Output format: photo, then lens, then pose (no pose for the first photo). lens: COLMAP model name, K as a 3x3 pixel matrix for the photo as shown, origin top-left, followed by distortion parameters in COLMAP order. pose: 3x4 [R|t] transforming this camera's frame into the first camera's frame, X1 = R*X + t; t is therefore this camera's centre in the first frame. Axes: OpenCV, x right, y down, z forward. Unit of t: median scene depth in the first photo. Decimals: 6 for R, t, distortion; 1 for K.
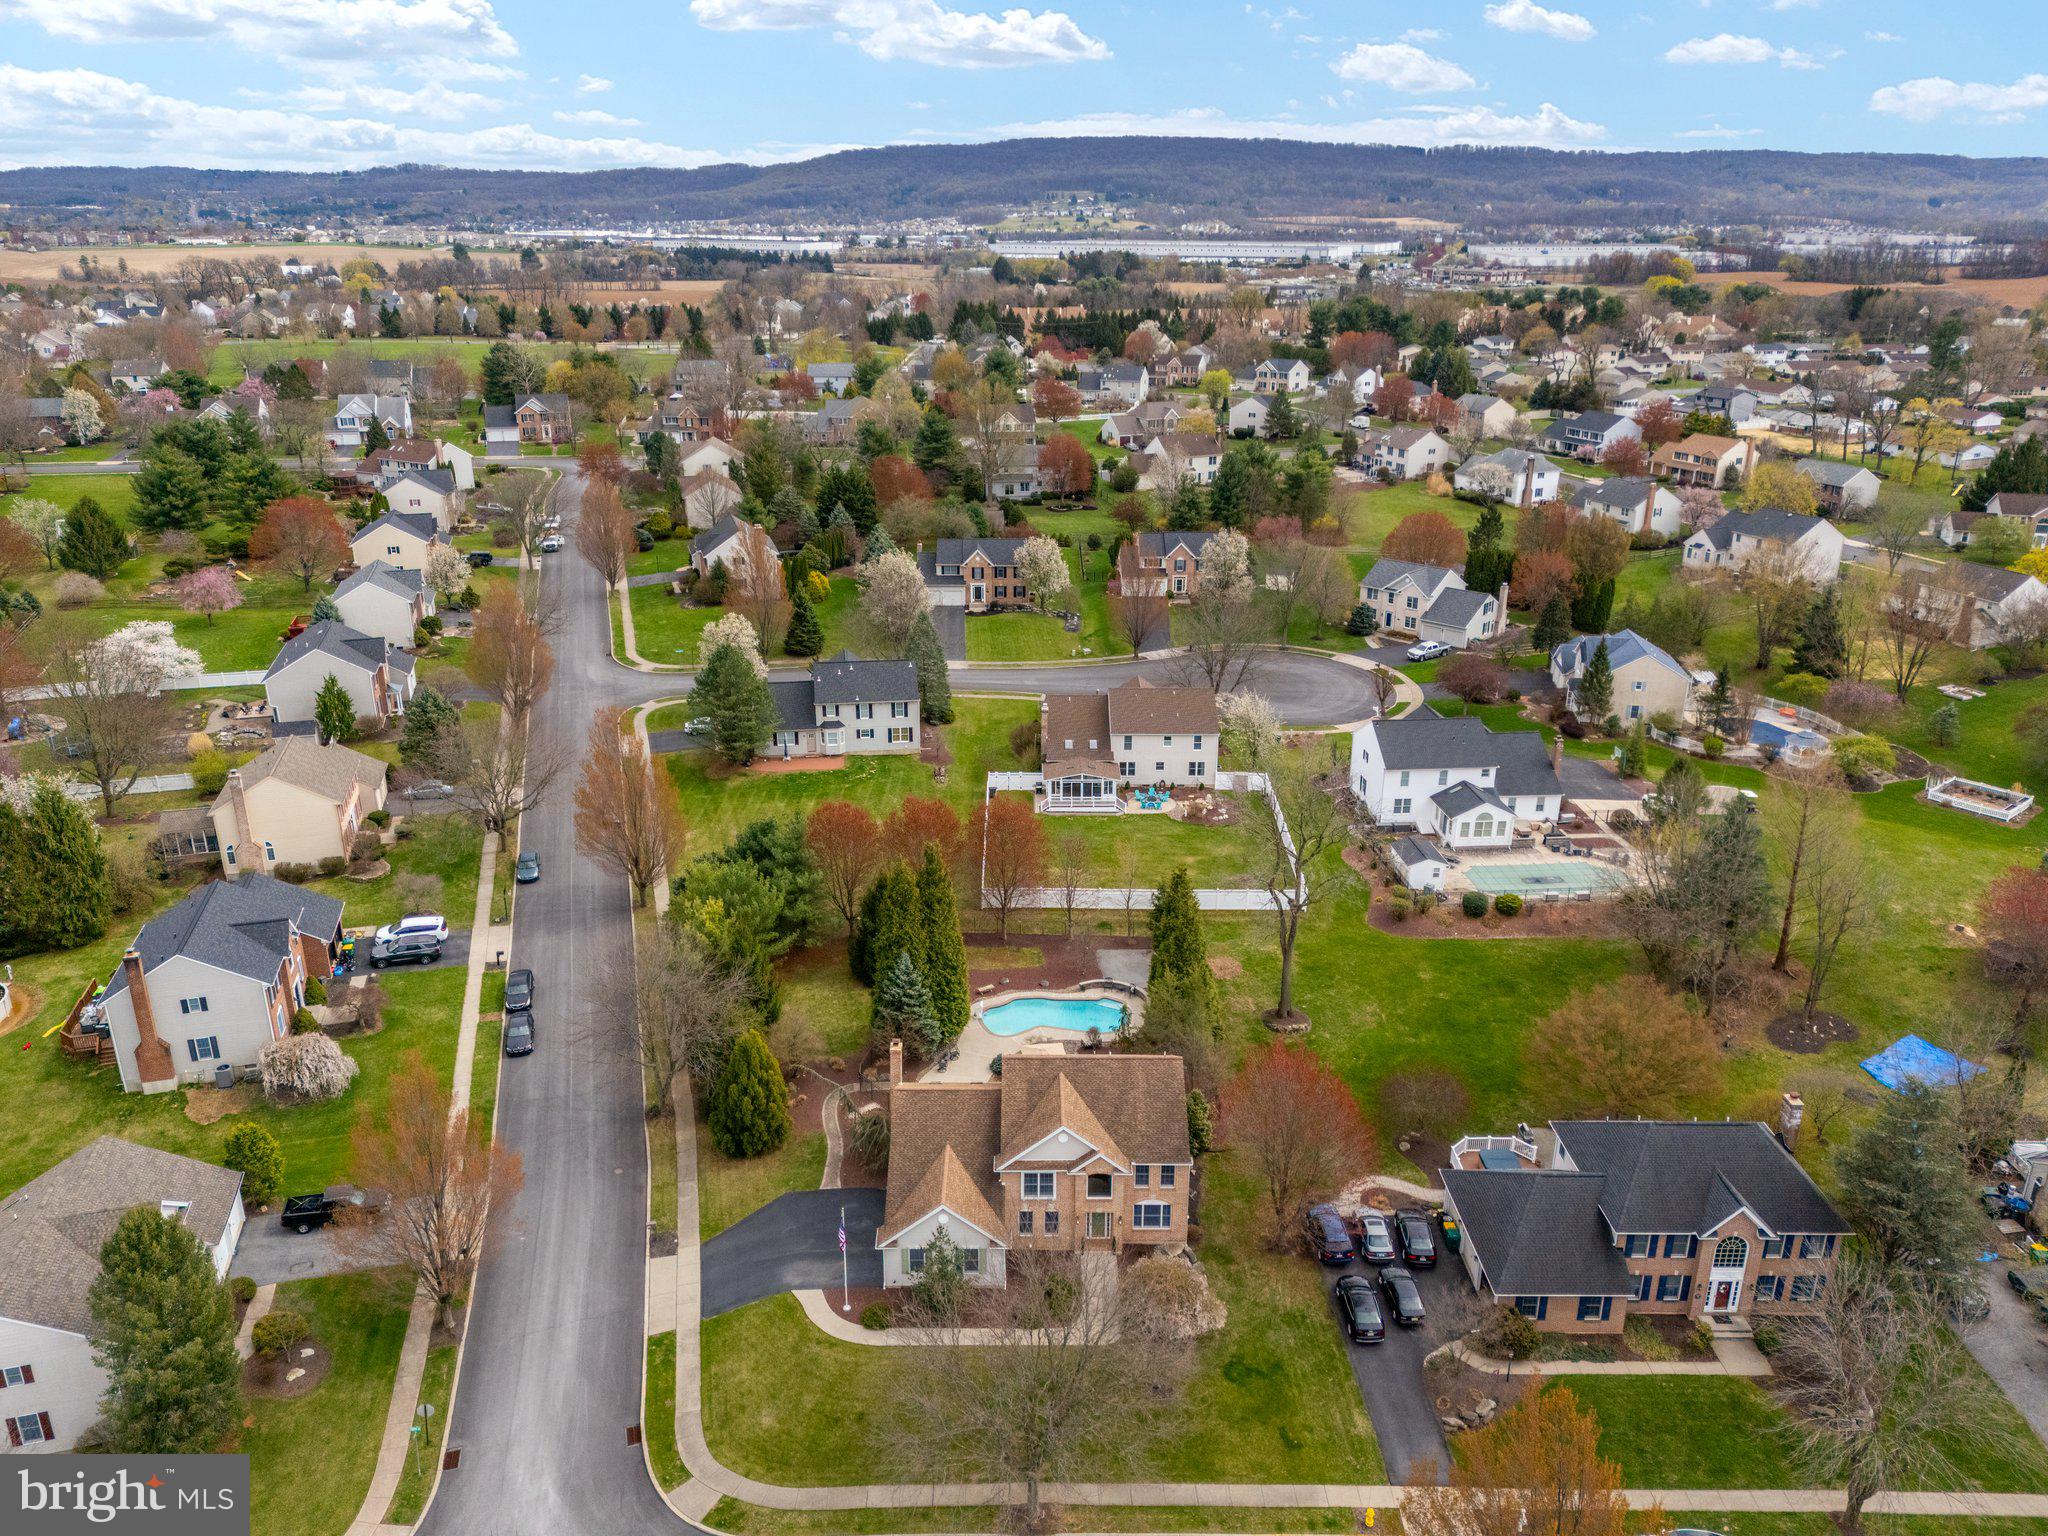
lens RADIAL K [[1495.2, 0, 1024.0], [0, 1495.2, 768.0], [0, 0, 1]] dist [0.105396, -0.121175]
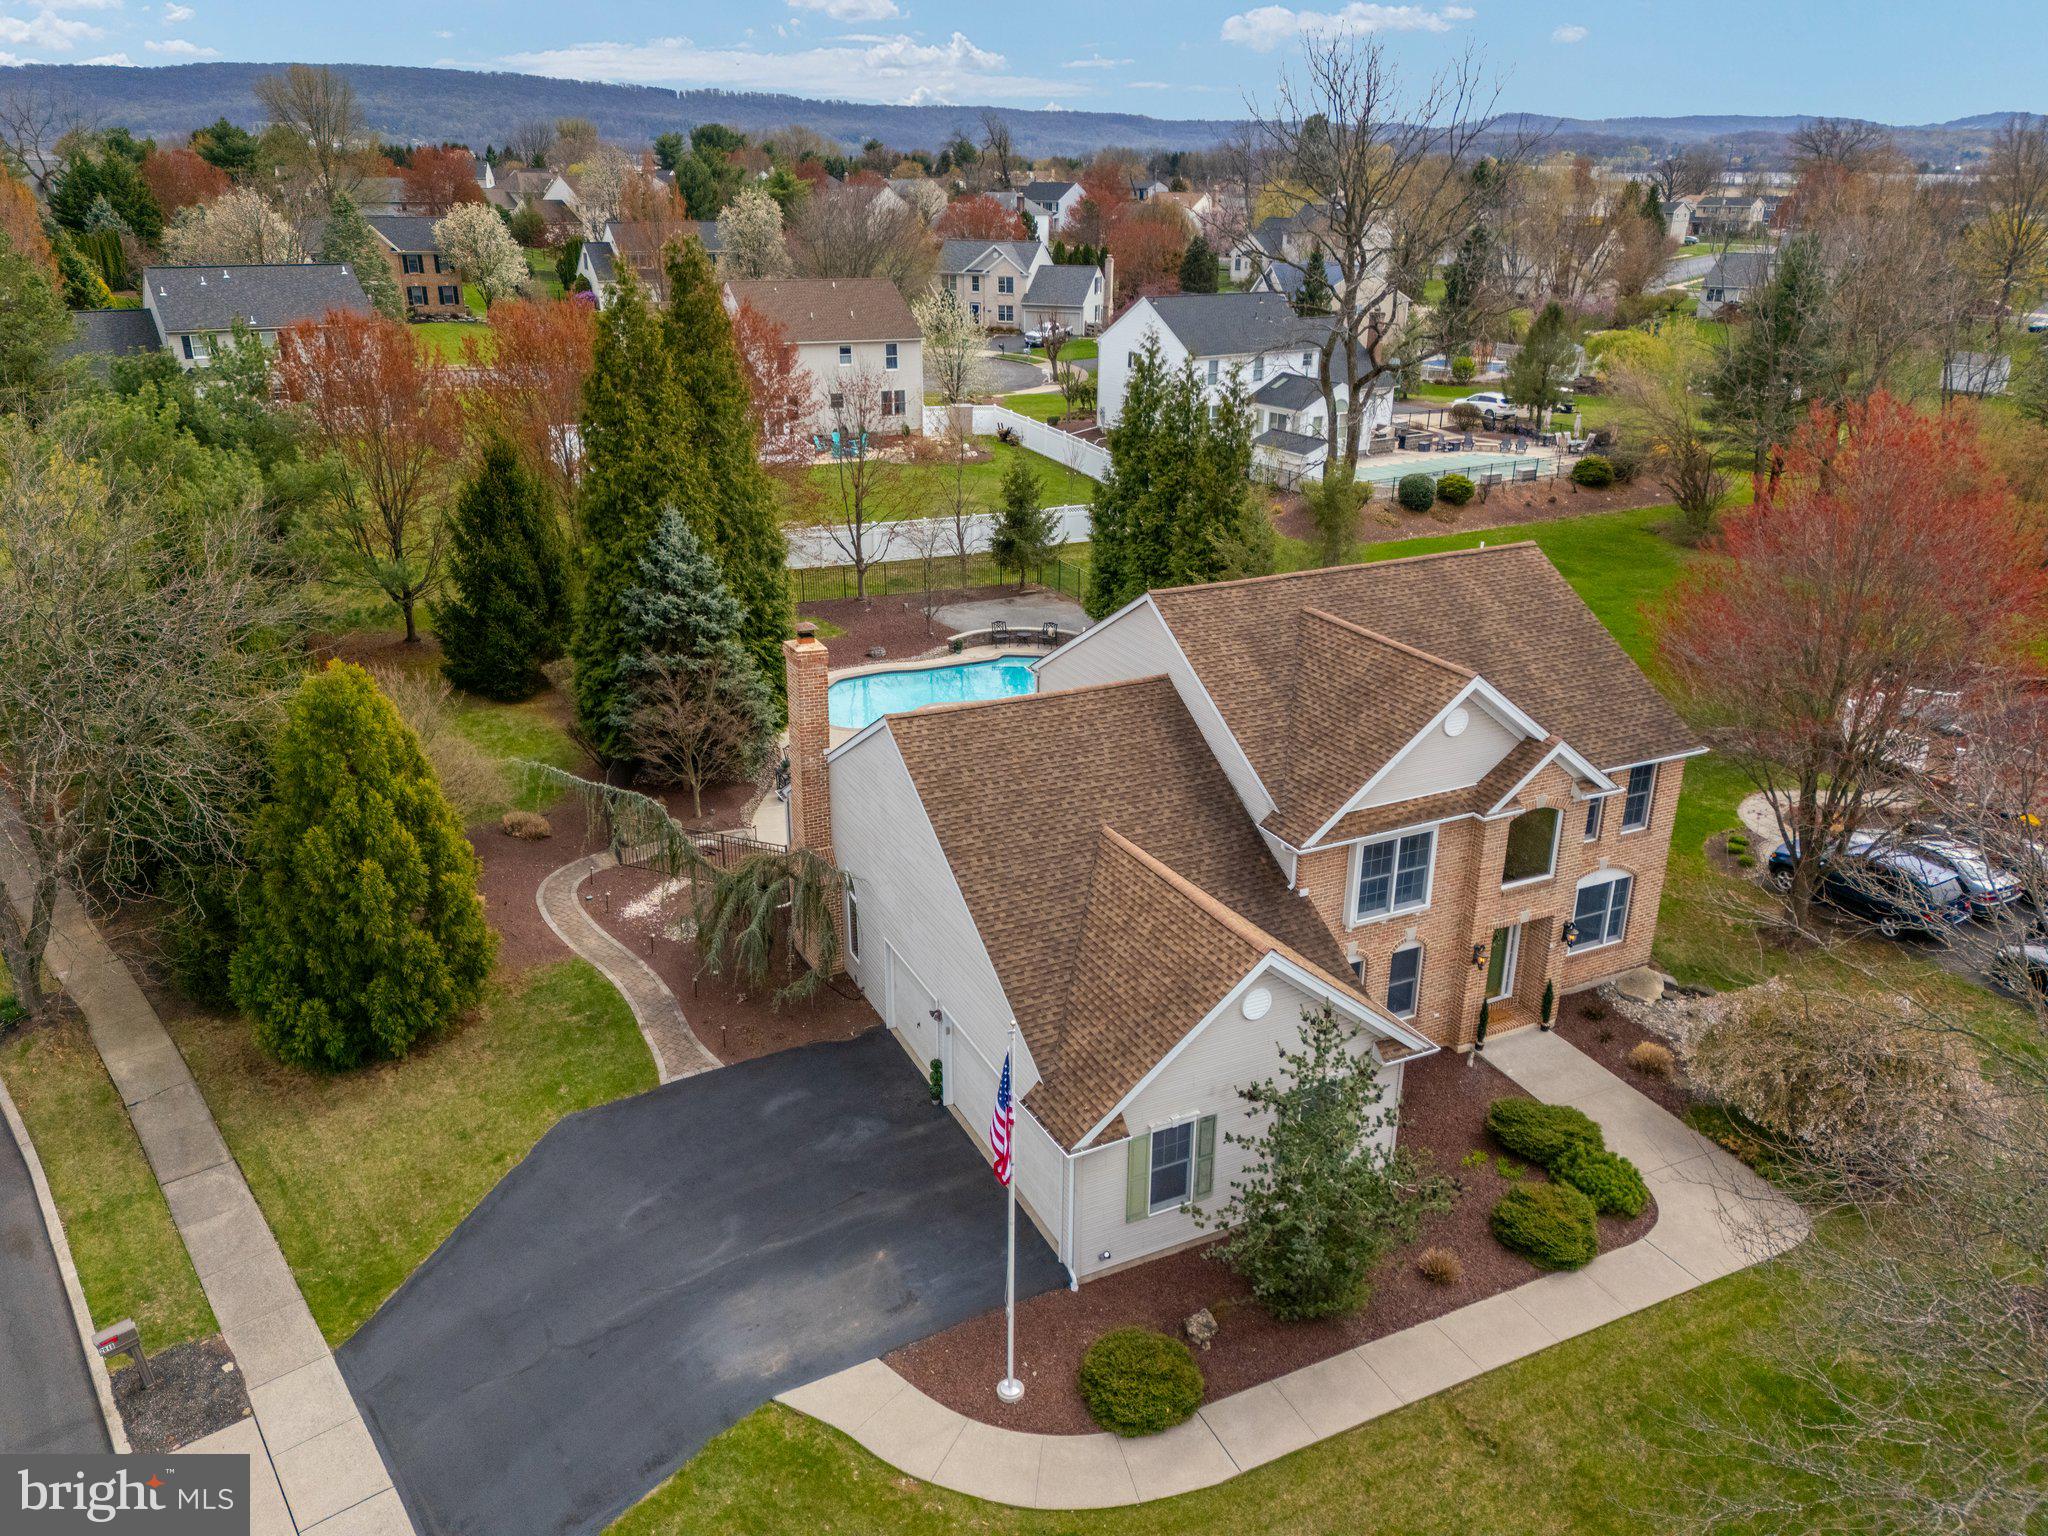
lens RADIAL K [[1490.6, 0, 1028.0], [0, 1490.6, 774.7], [0, 0, 1]] dist [0.083384, -0.074969]
pose [[0.897566, -0.157417, 0.411819, -0.141056], [0.146319, 0.987502, 0.058564, 0.152589], [-0.415891, 0.007692, 0.909382, 0.497263]]
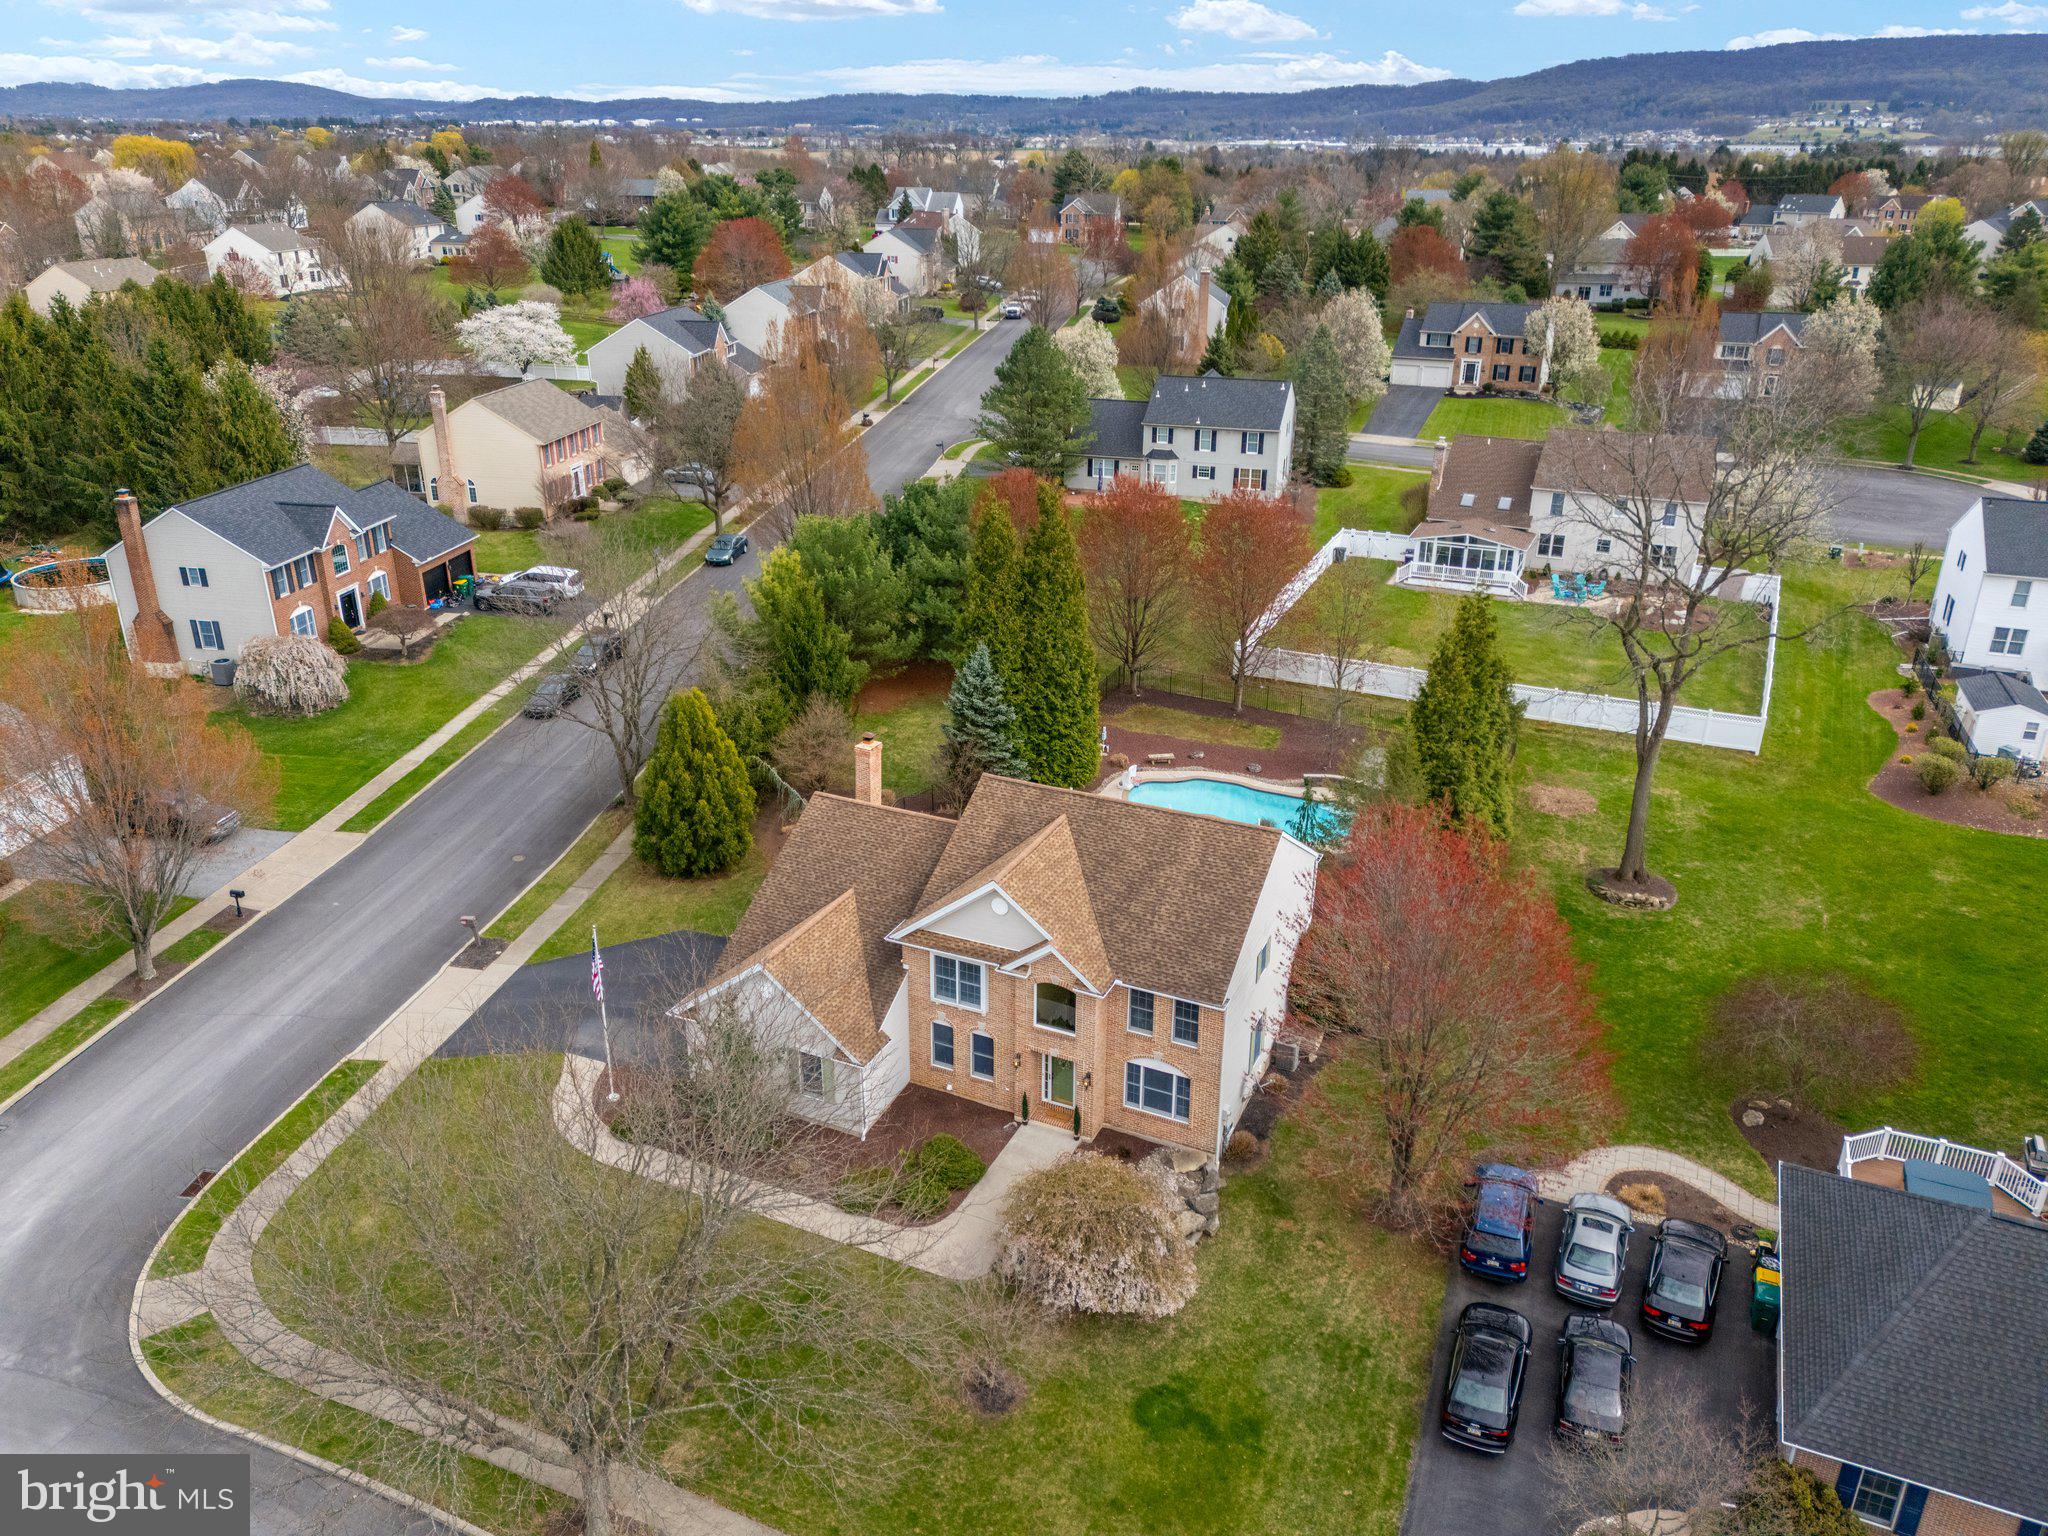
lens RADIAL K [[1495.2, 0, 1024.0], [0, 1495.2, 768.0], [0, 0, 1]] dist [0.105396, -0.121175]
pose [[0.907527, 0.169025, -0.384481, 0.161938], [-0.153348, 0.985595, 0.071325, 0.106038], [0.390999, -0.005770, 0.920373, 0.340091]]
